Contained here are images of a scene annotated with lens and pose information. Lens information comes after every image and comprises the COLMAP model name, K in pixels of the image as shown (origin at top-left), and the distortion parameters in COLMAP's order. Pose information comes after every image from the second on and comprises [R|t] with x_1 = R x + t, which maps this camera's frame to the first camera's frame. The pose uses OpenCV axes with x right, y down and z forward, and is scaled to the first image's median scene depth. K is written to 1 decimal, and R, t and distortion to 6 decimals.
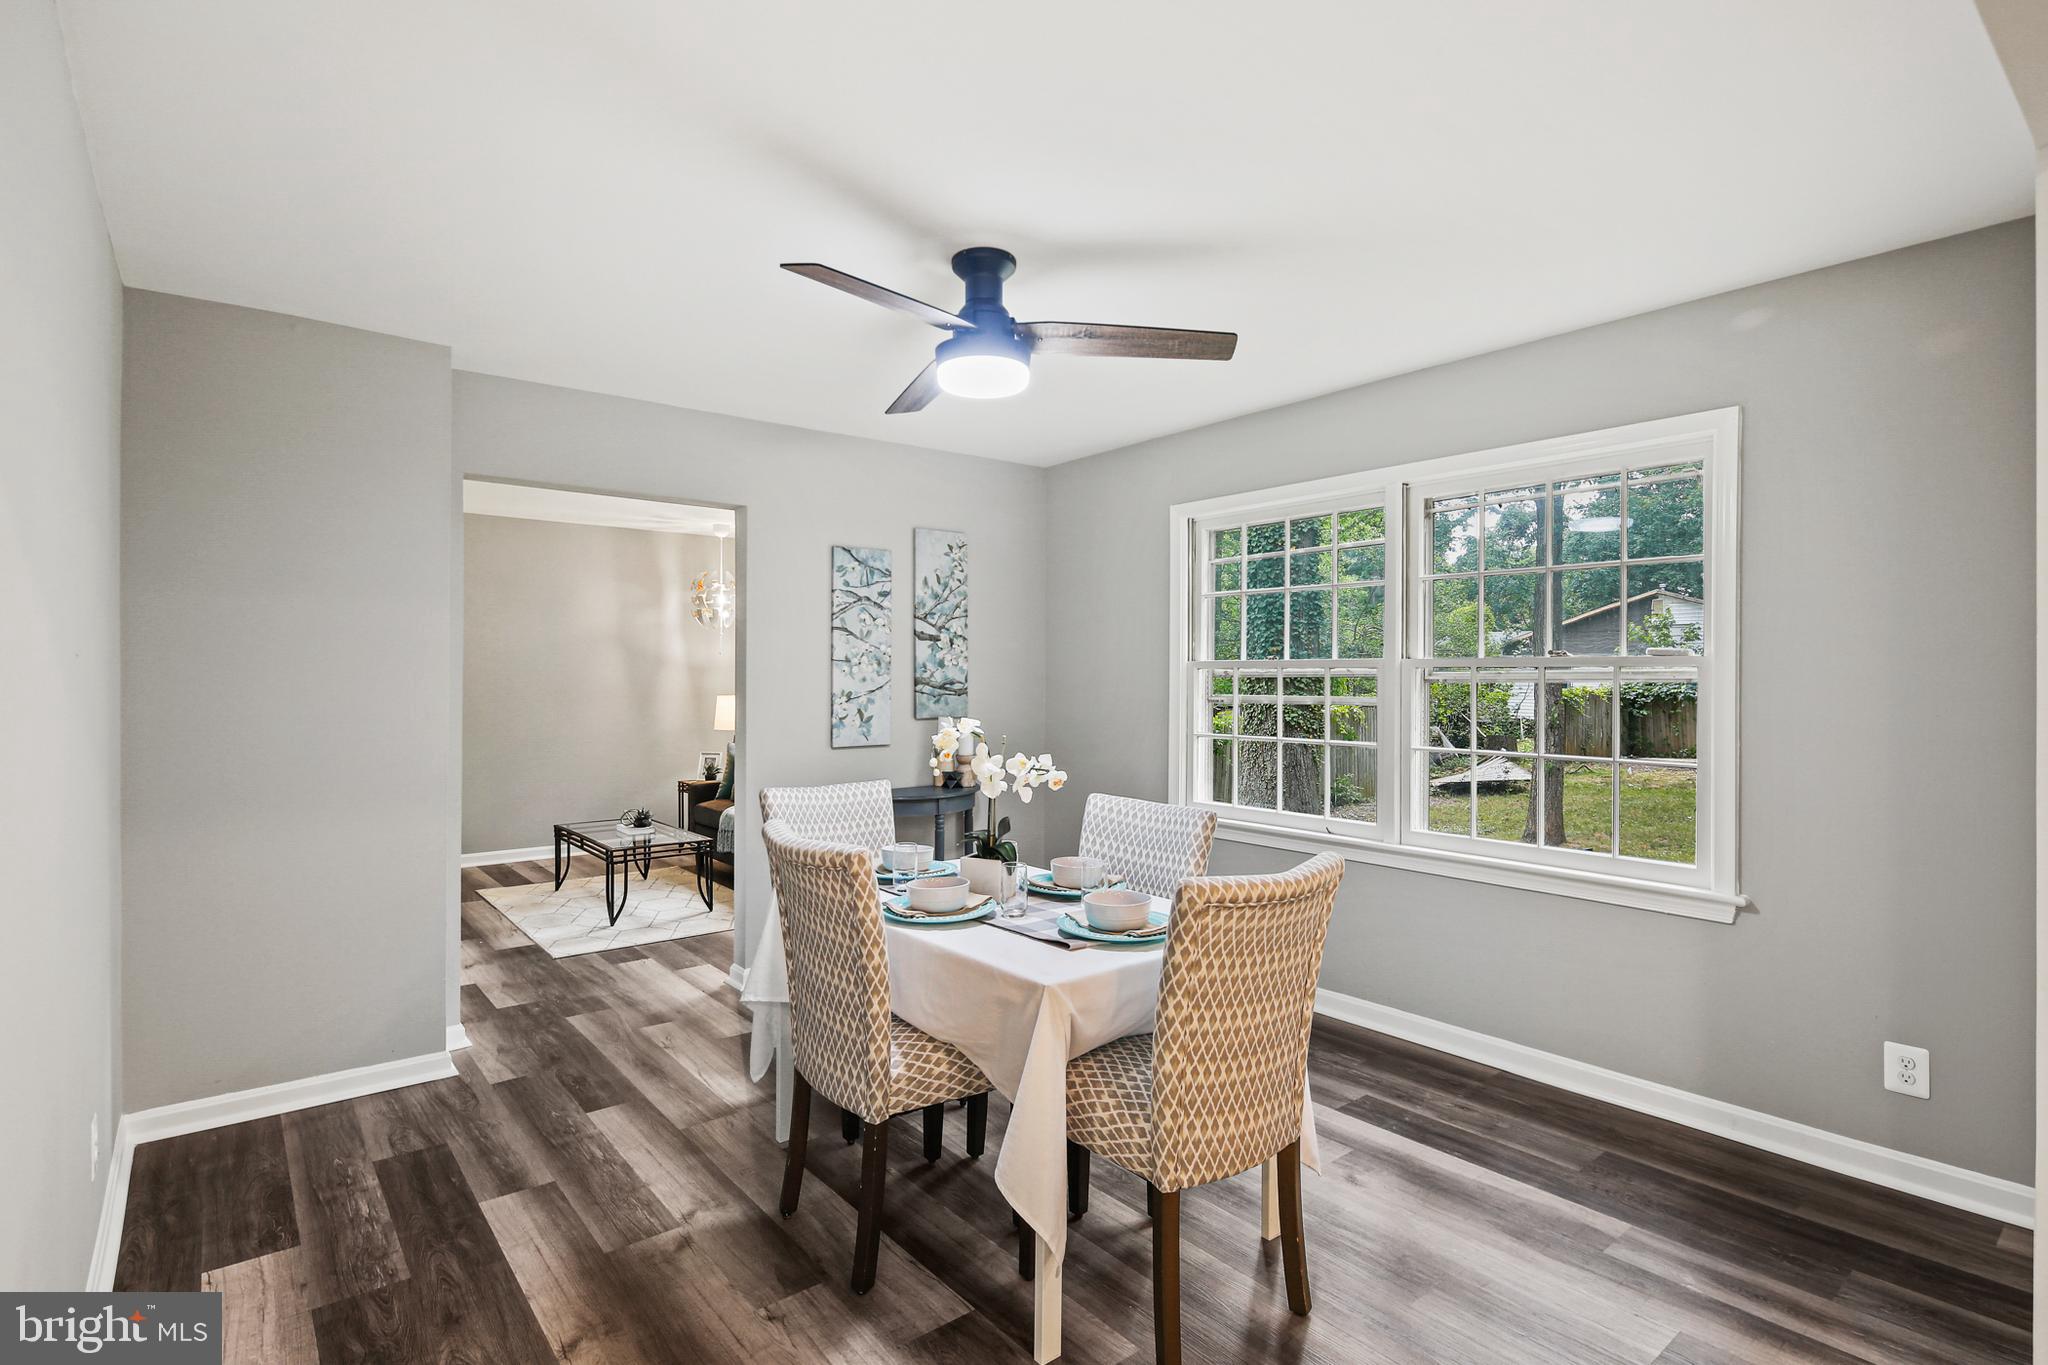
lens RADIAL K [[997.9, 0, 1027.0], [0, 997.9, 681.7], [0, 0, 1]] dist [0.002710, -0.003514]
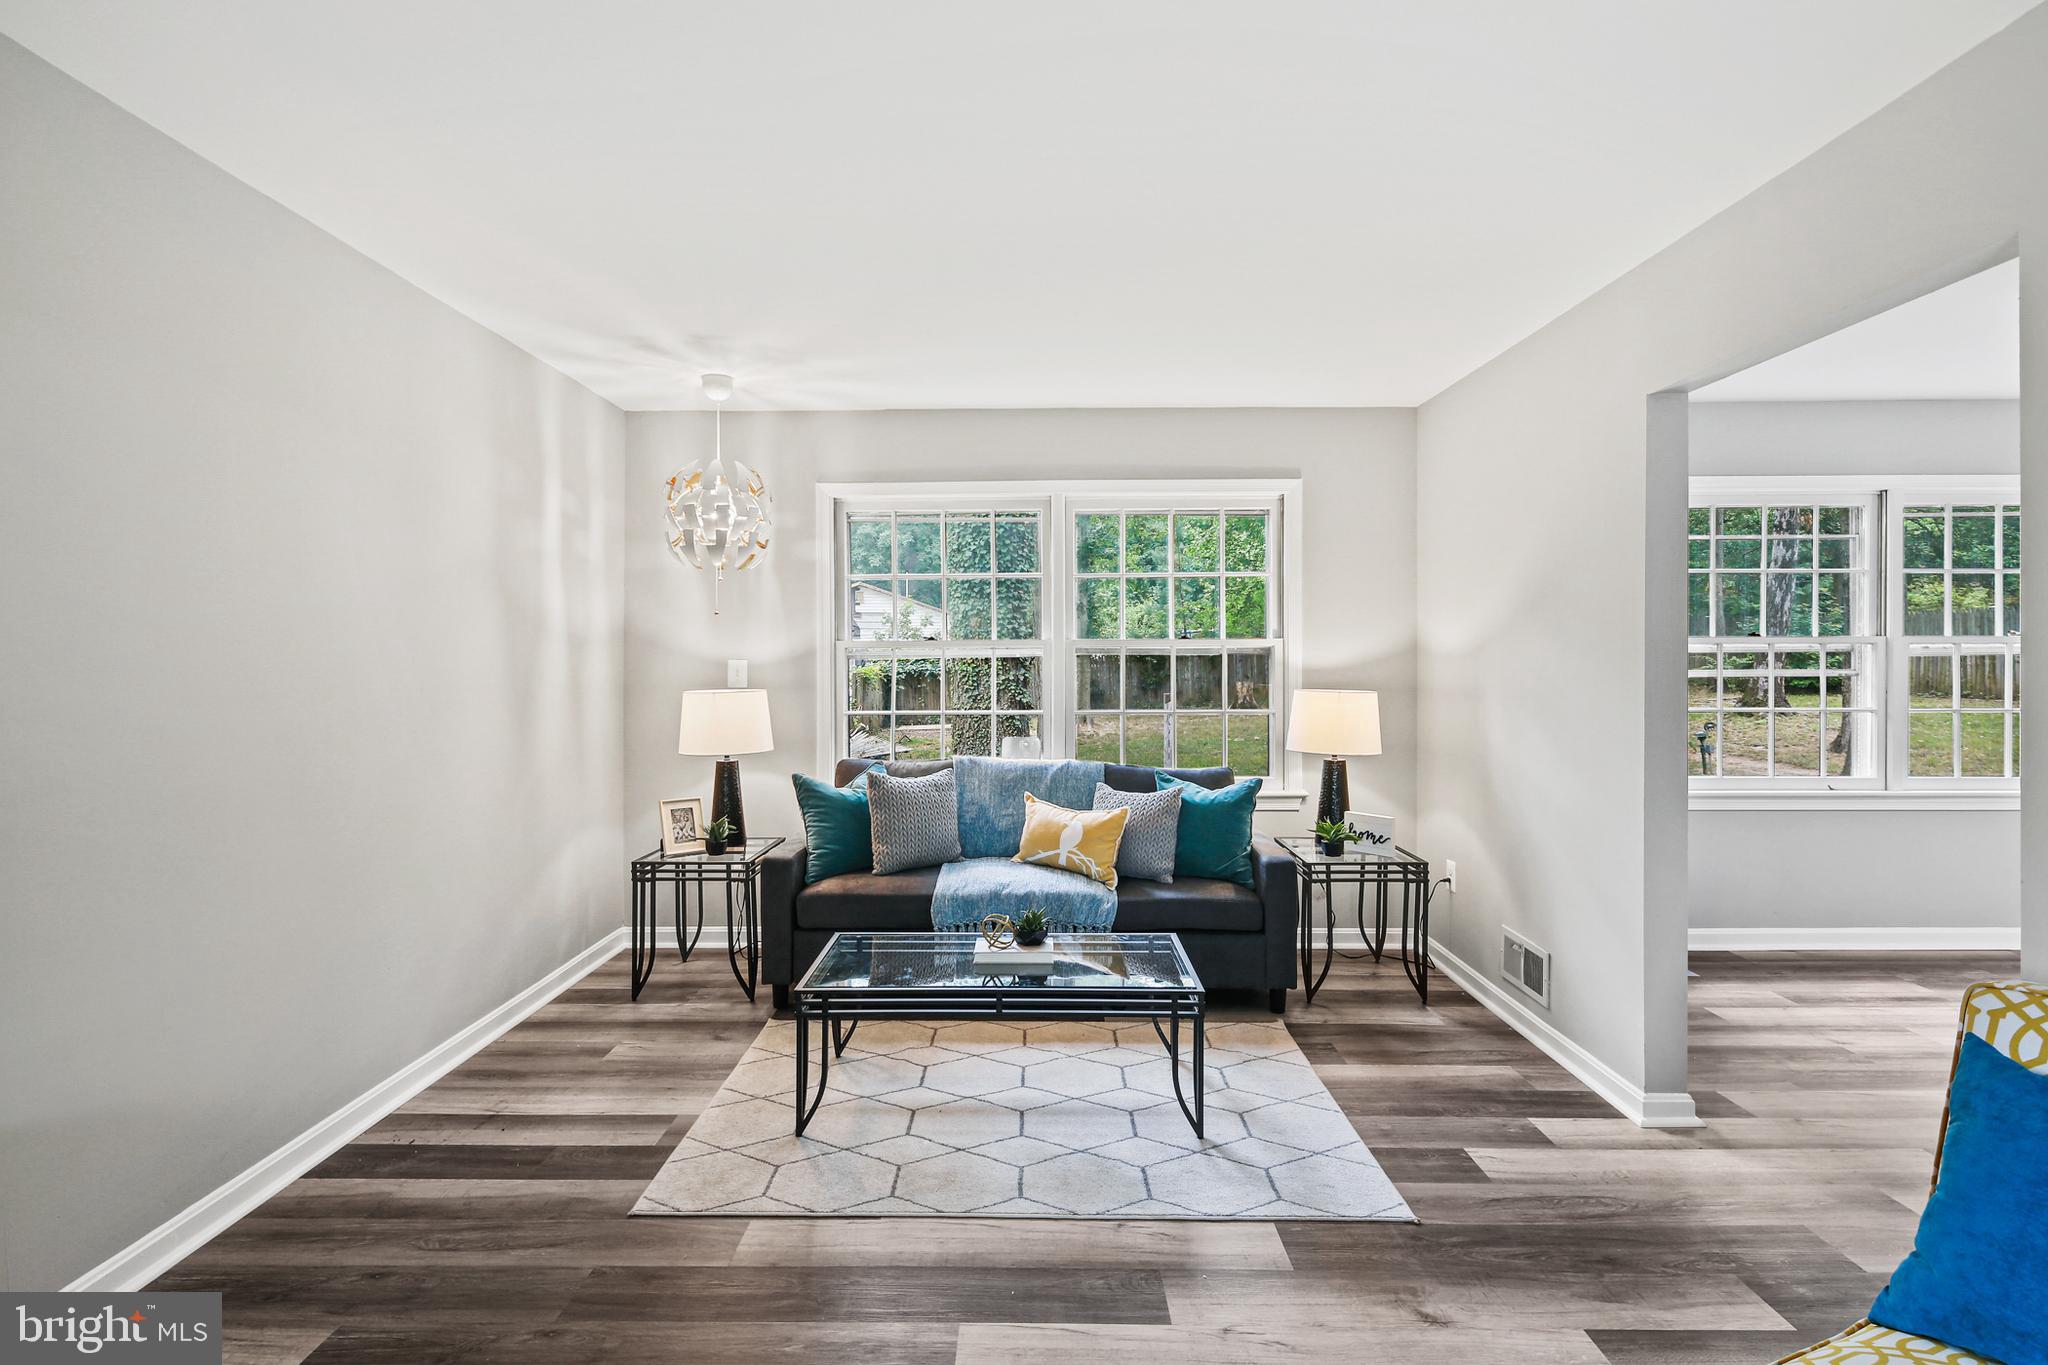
lens RADIAL K [[997.9, 0, 1024.4], [0, 997.9, 674.7], [0, 0, 1]] dist [0.002710, -0.003514]
pose [[0.636519, -0.016203, 0.771091, -1.035333], [0.006981, 0.999859, 0.015247, -0.001926], [-0.771229, -0.004322, 0.636543, 0.891535]]
